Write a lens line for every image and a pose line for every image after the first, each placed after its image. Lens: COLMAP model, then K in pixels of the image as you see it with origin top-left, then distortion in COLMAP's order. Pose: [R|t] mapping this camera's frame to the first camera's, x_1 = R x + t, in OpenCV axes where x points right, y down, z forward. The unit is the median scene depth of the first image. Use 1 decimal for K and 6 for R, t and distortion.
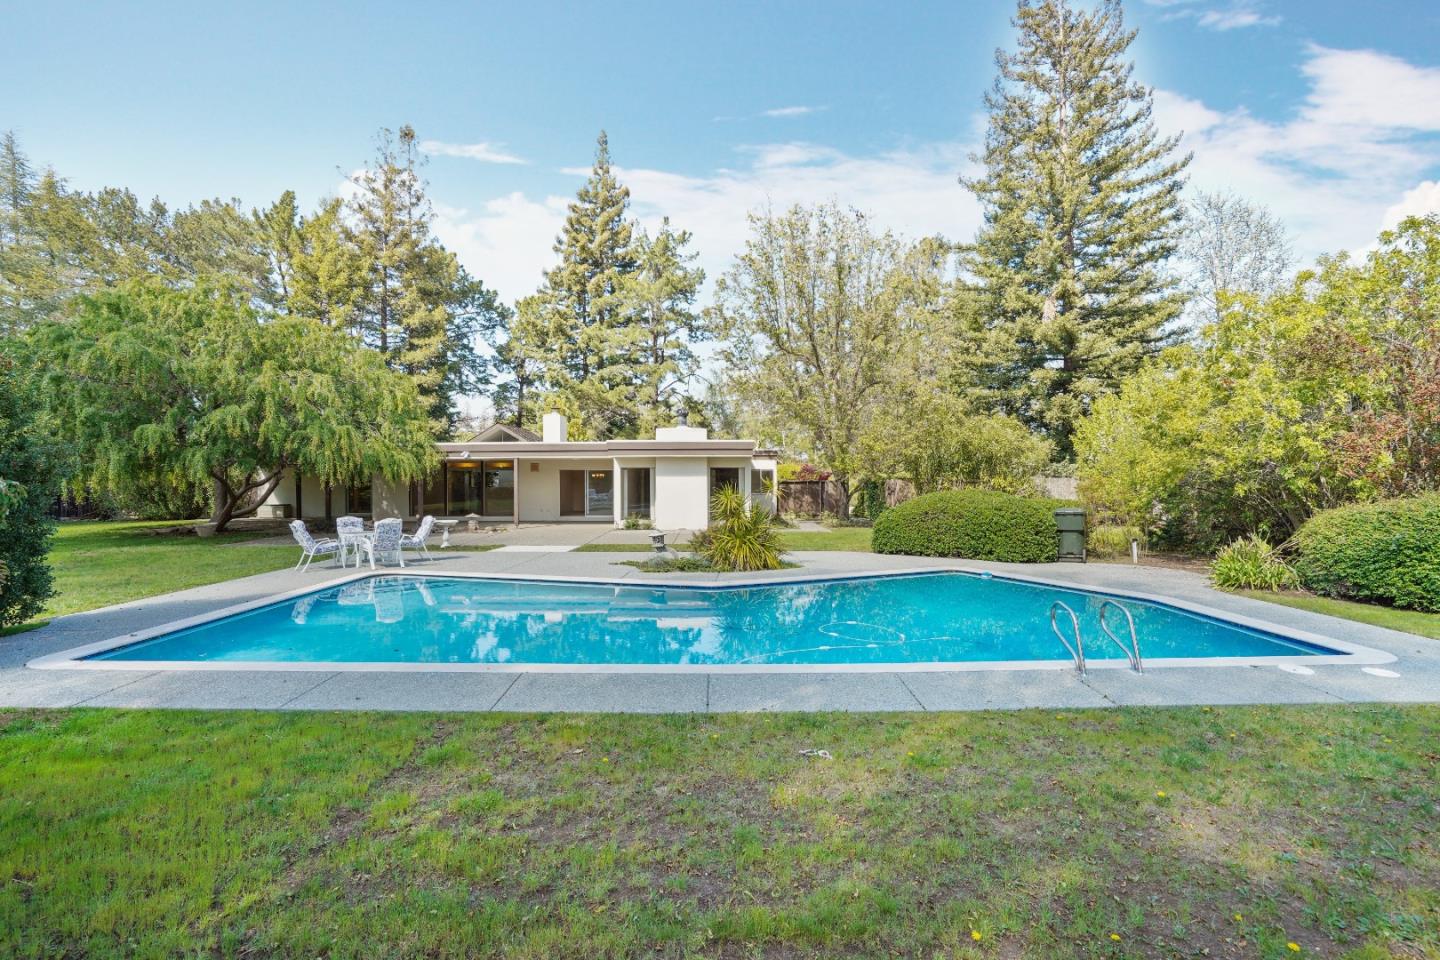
lens RADIAL K [[661.4, 0, 695.4], [0, 661.4, 466.2], [0, 0, 1]] dist [-0.009638, 0.005747]
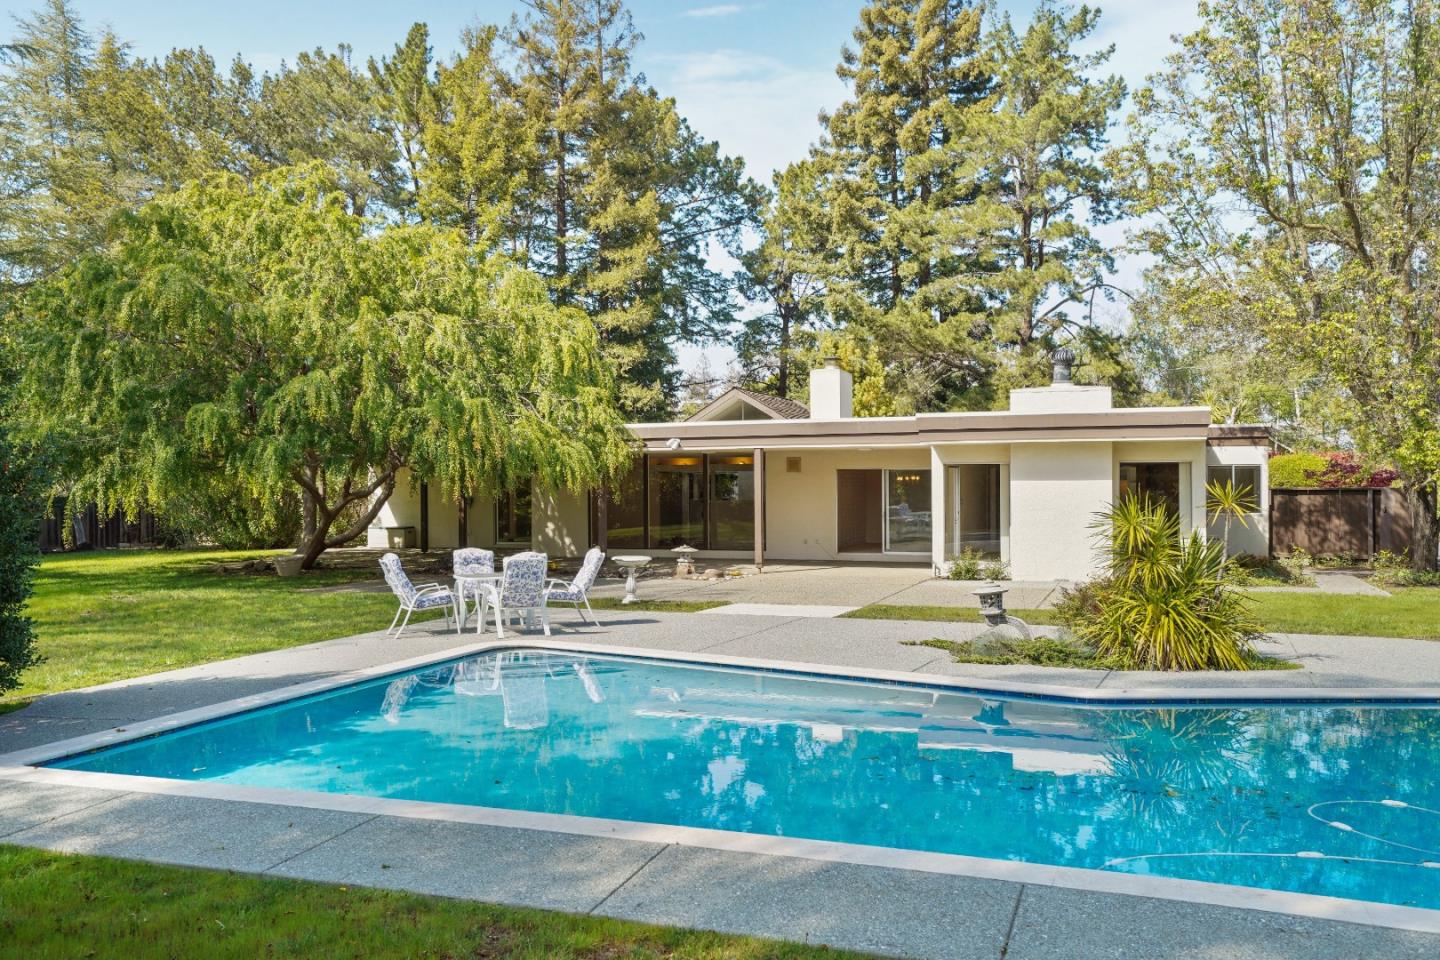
lens RADIAL K [[1190.7, 0, 719.8], [0, 1190.7, 473.3], [0, 0, 1]] dist [0.041387, 0.015461]
pose [[0.948674, -0.005224, -0.316213, 0.018162], [0.008052, 0.999938, 0.007638, 0.000689], [0.316154, -0.009792, 0.948657, 0.019009]]
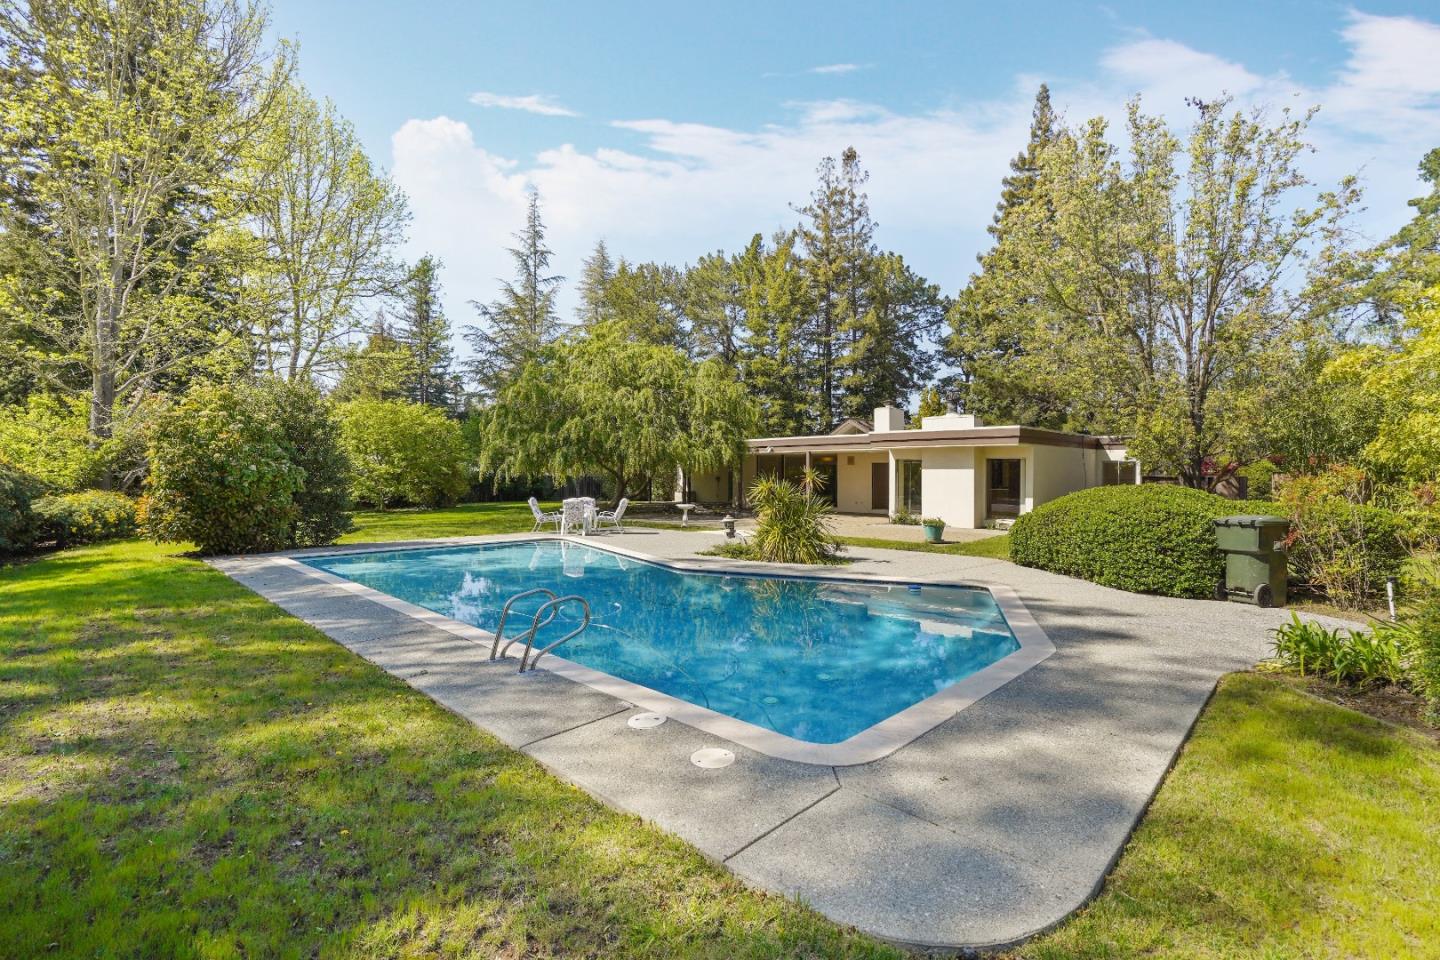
lens RADIAL K [[661.4, 0, 735.7], [0, 661.4, 470.5], [0, 0, 1]] dist [-0.009638, 0.005747]
pose [[0.758034, 0.002278, -0.652211, 0.296399], [0.006267, 0.999922, 0.010777, 0.005104], [0.652184, -0.012257, 0.757961, 0.103097]]
